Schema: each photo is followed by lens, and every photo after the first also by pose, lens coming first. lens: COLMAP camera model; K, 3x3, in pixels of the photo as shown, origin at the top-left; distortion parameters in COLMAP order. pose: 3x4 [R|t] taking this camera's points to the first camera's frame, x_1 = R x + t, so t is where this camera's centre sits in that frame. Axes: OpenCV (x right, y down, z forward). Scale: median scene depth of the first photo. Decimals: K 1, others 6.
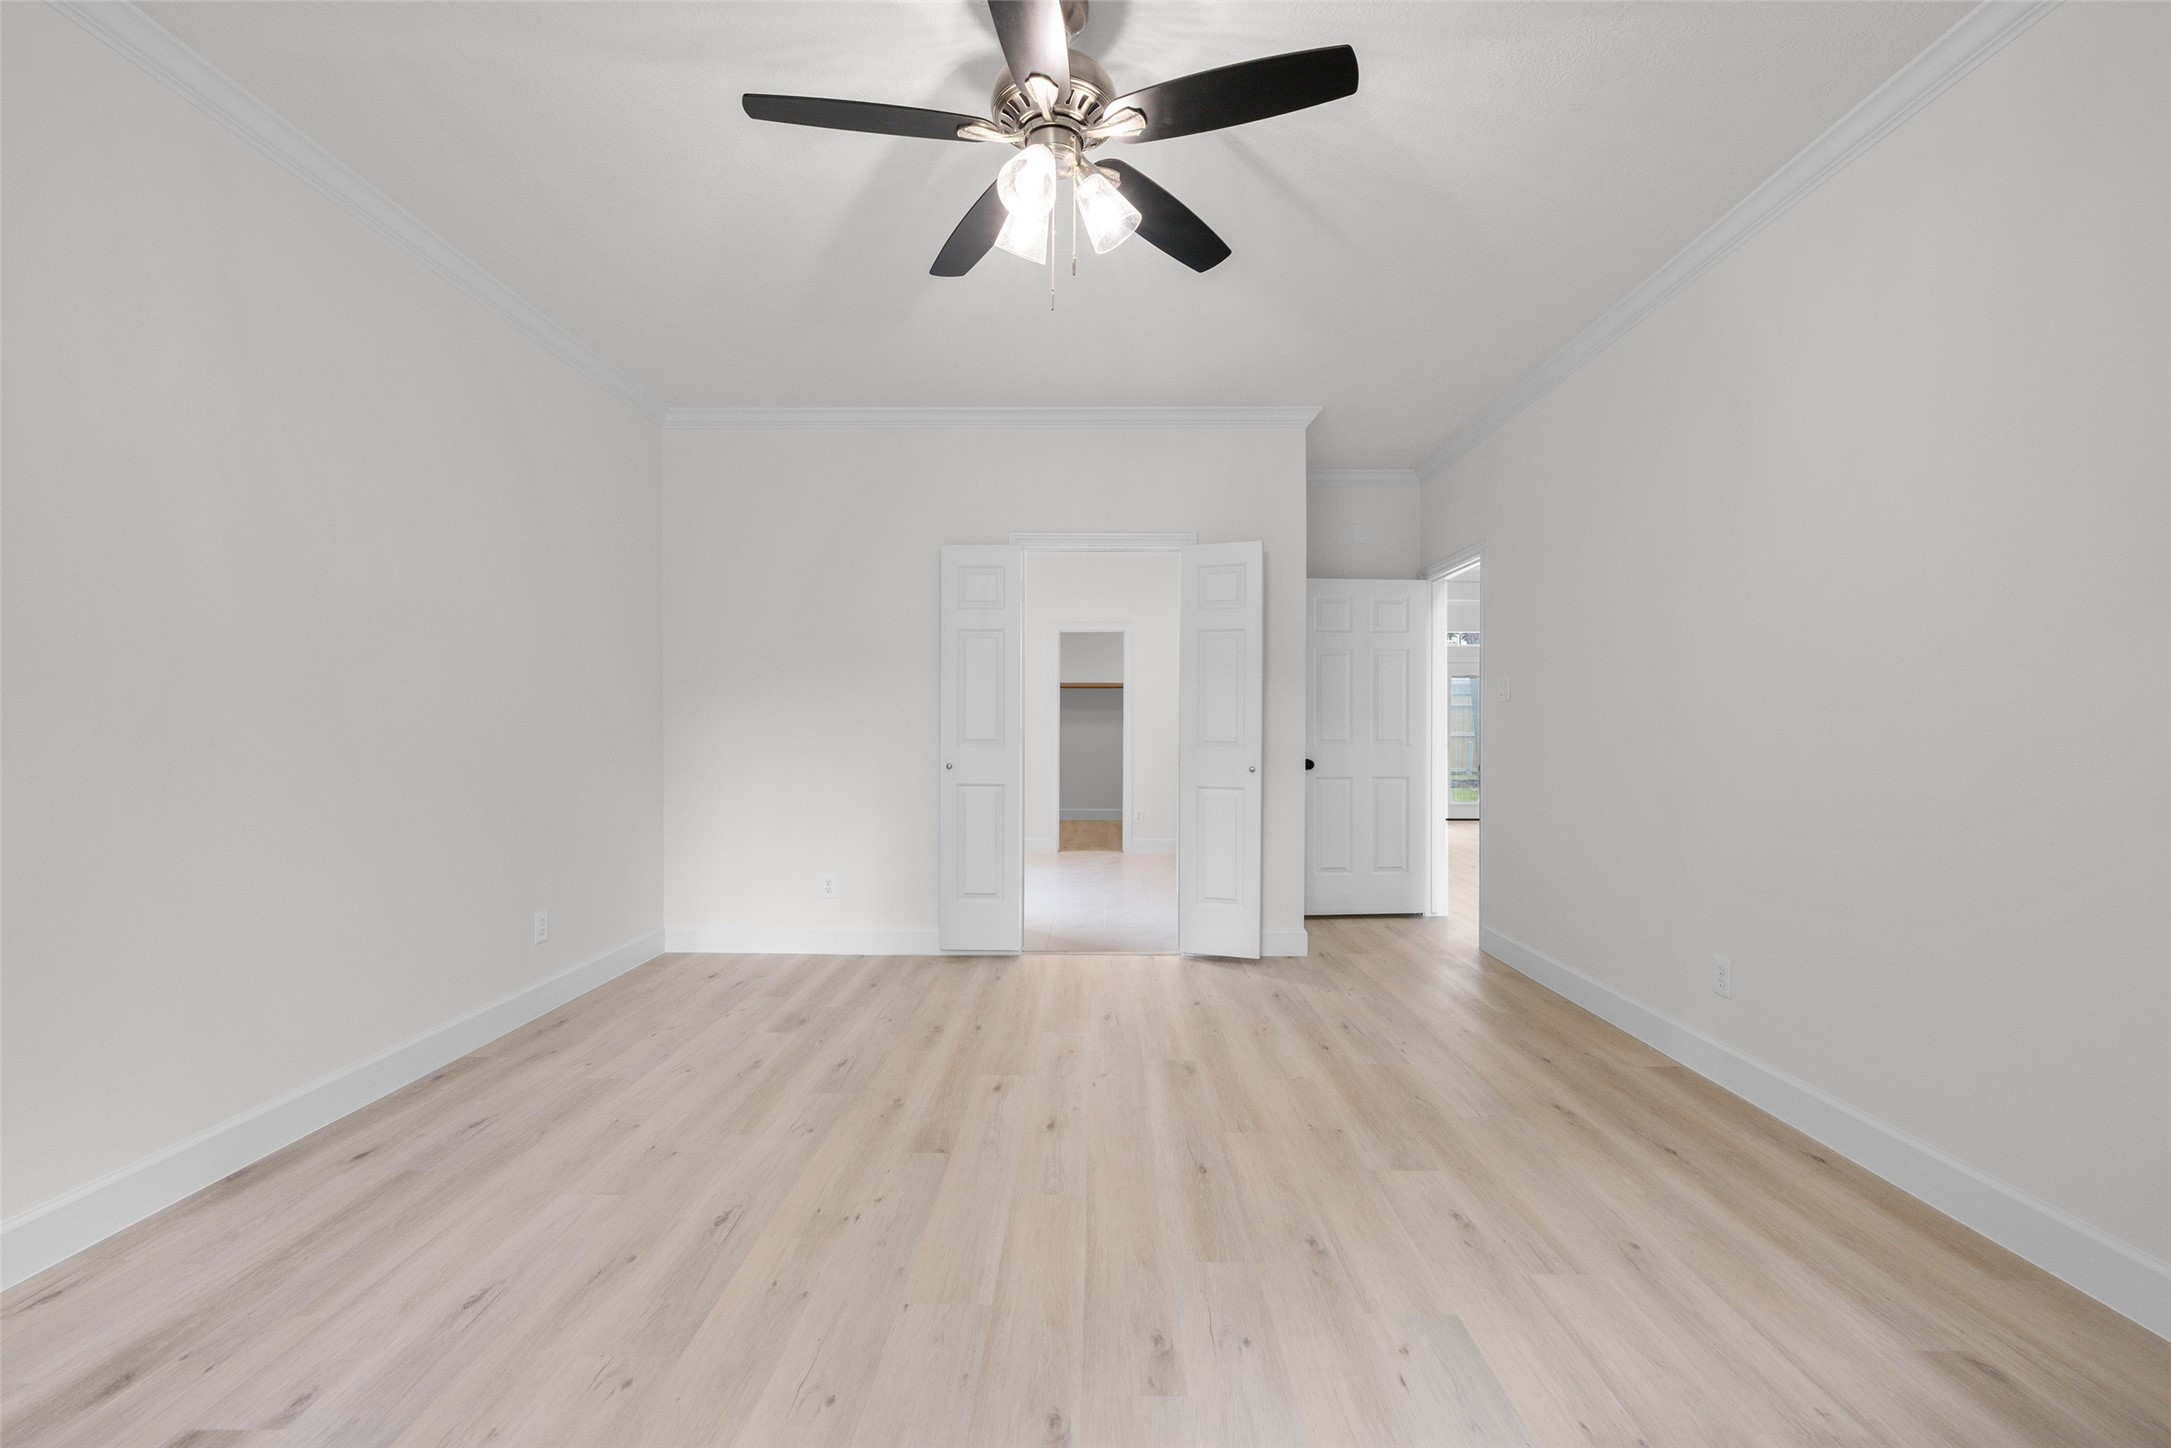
lens RADIAL K [[925.9, 0, 1087.7], [0, 925.9, 725.0], [0, 0, 1]] dist [0.003870, 0.000127]
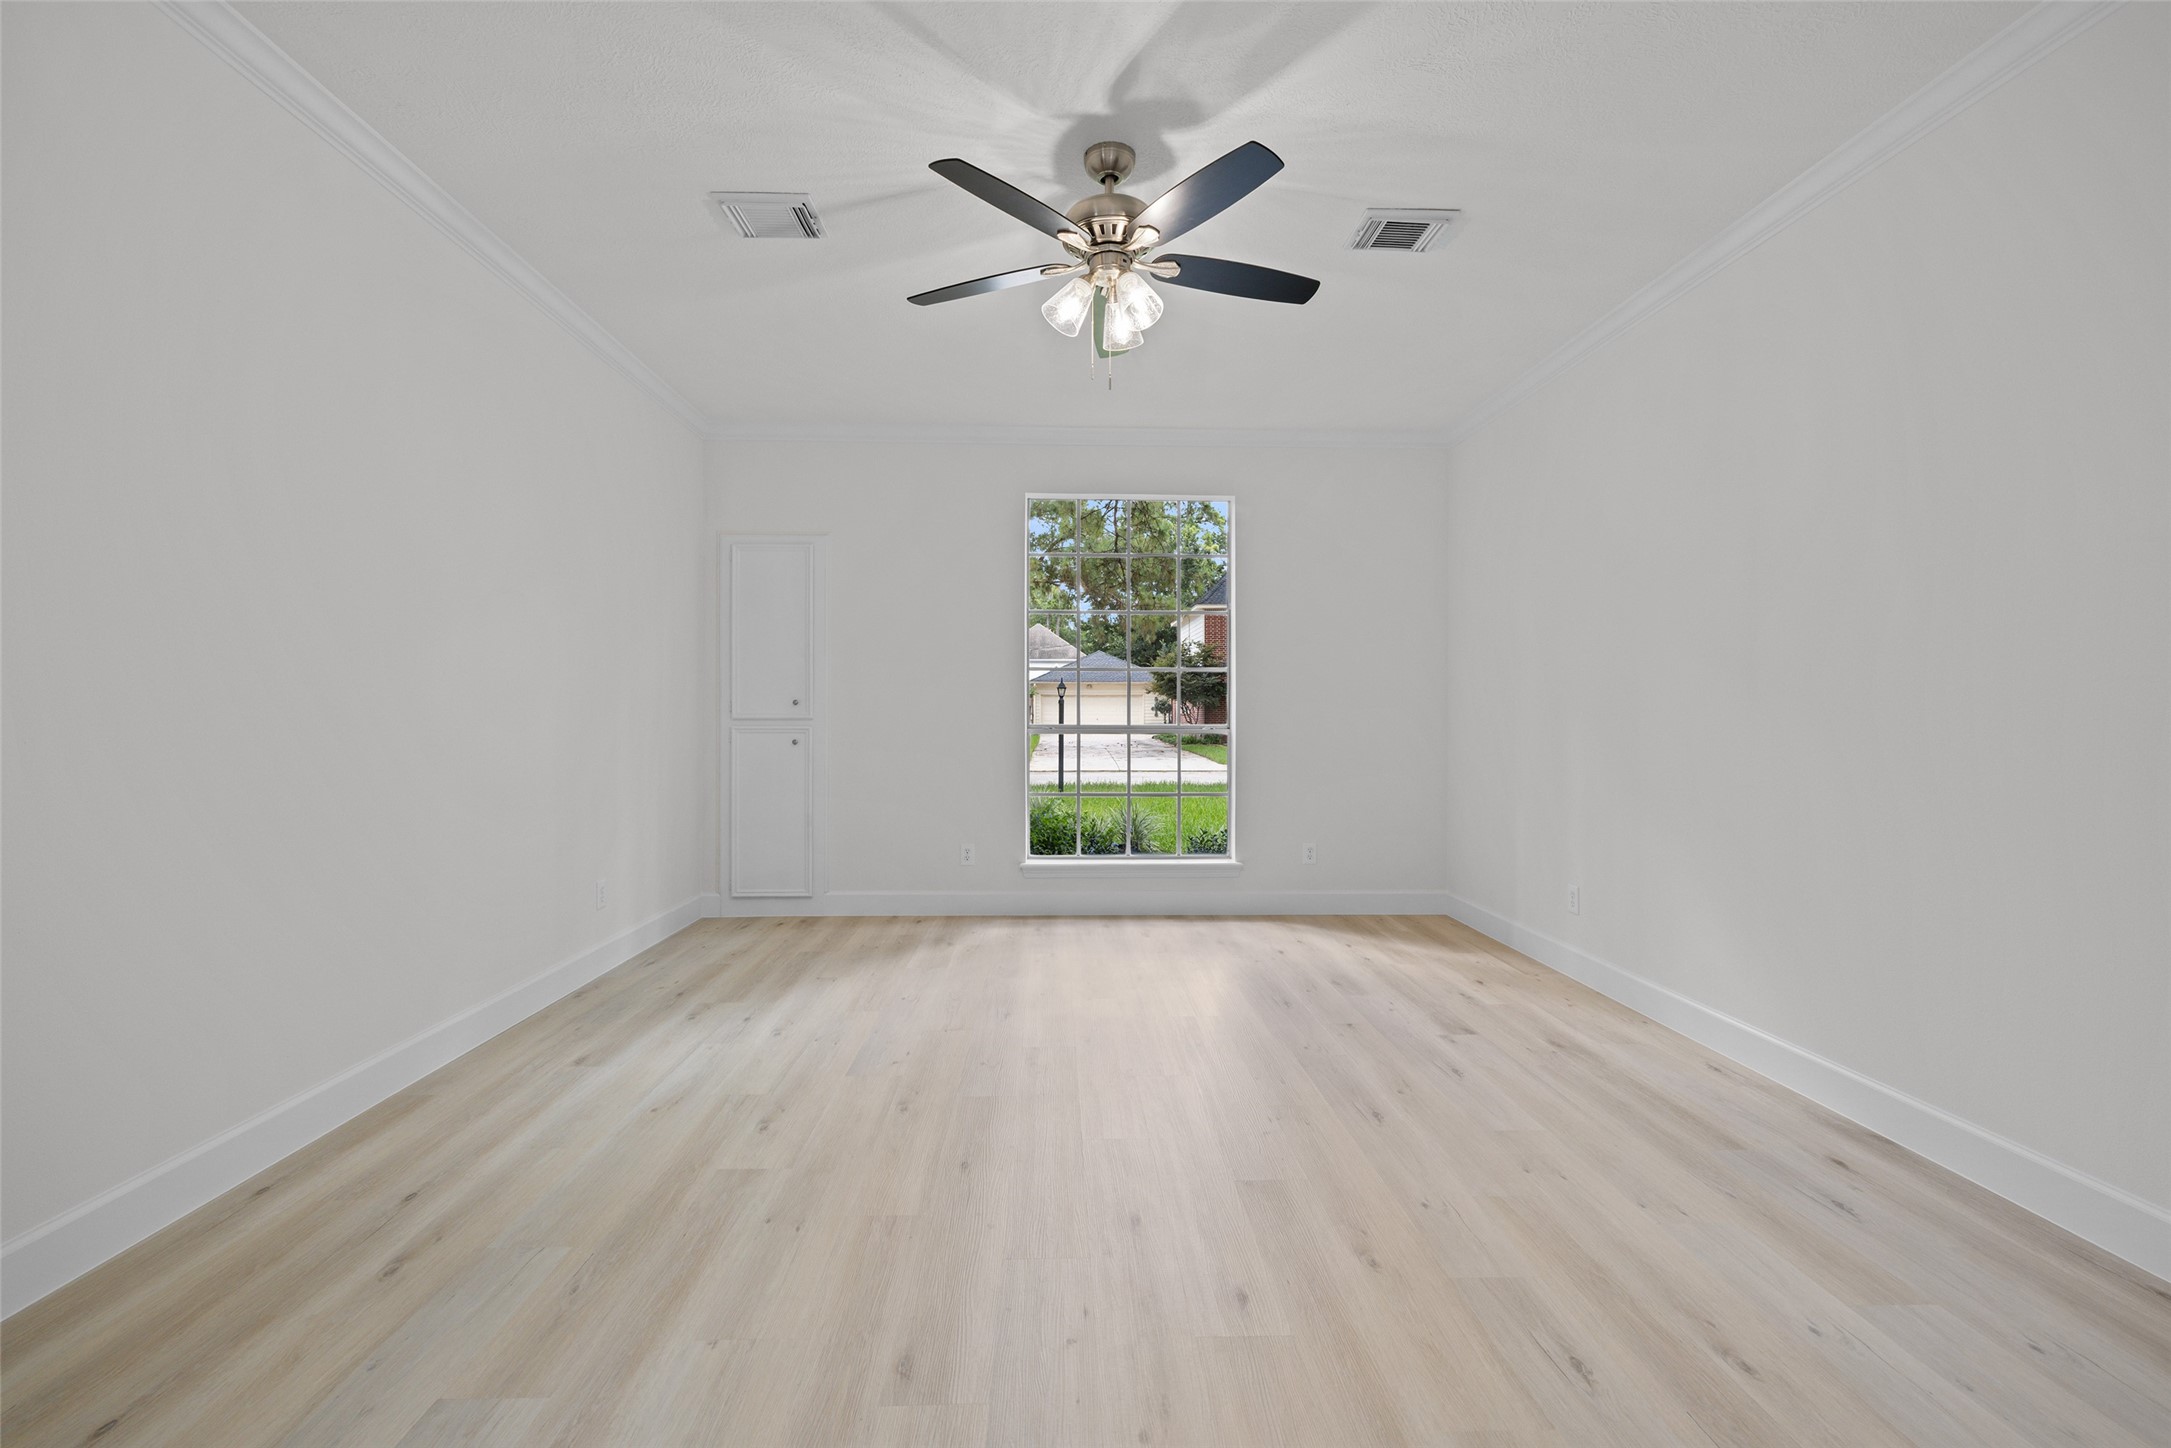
lens RADIAL K [[925.9, 0, 1084.3], [0, 925.9, 720.6], [0, 0, 1]] dist [0.003870, 0.000127]
pose [[-0.998896, -0.007552, -0.046366, 0.052468], [-0.007647, 0.999969, 0.001855, 0.011539], [0.046350, 0.002207, -0.998923, 2.173941]]
